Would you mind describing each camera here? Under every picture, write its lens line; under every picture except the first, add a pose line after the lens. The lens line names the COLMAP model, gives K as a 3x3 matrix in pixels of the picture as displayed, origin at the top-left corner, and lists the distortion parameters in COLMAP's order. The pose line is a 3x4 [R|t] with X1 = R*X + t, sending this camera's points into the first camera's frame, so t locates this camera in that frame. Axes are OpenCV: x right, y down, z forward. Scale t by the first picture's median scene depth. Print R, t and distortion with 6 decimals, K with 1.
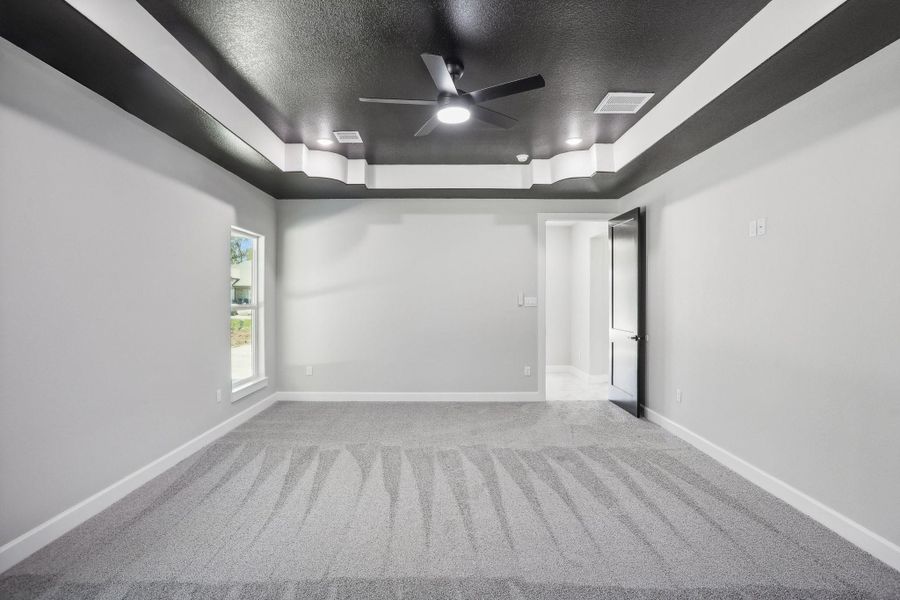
lens RADIAL K [[452.0, 0, 444.6], [0, 452.0, 297.2], [0, 0, 1]] dist [-0.035124, 0.013930]
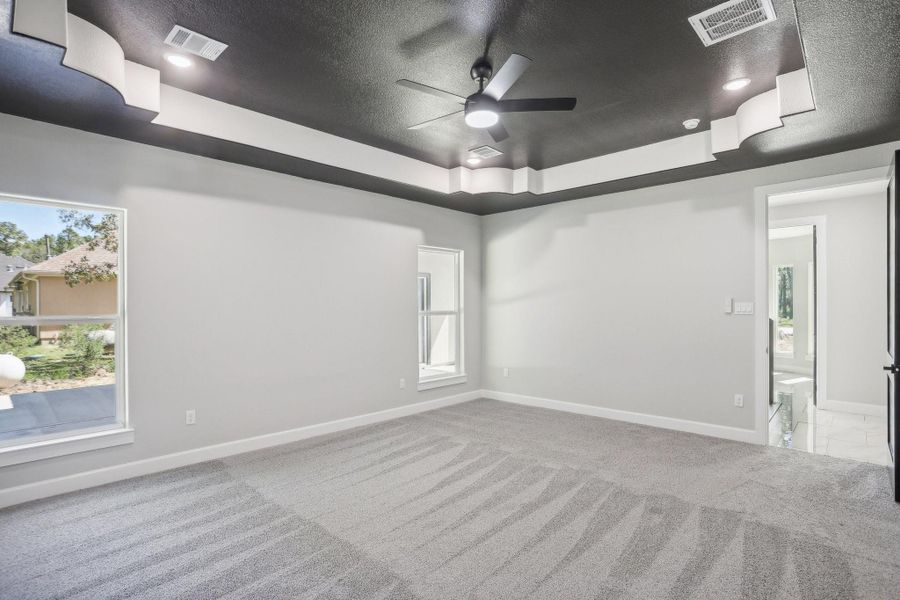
lens RADIAL K [[452.0, 0, 427.9], [0, 452.0, 306.8], [0, 0, 1]] dist [-0.035124, 0.013930]
pose [[0.722460, -0.000692, -0.691412, 0.386831], [0.006595, 0.999961, 0.005891, -0.000818], [0.691381, -0.008816, 0.722437, 0.128760]]
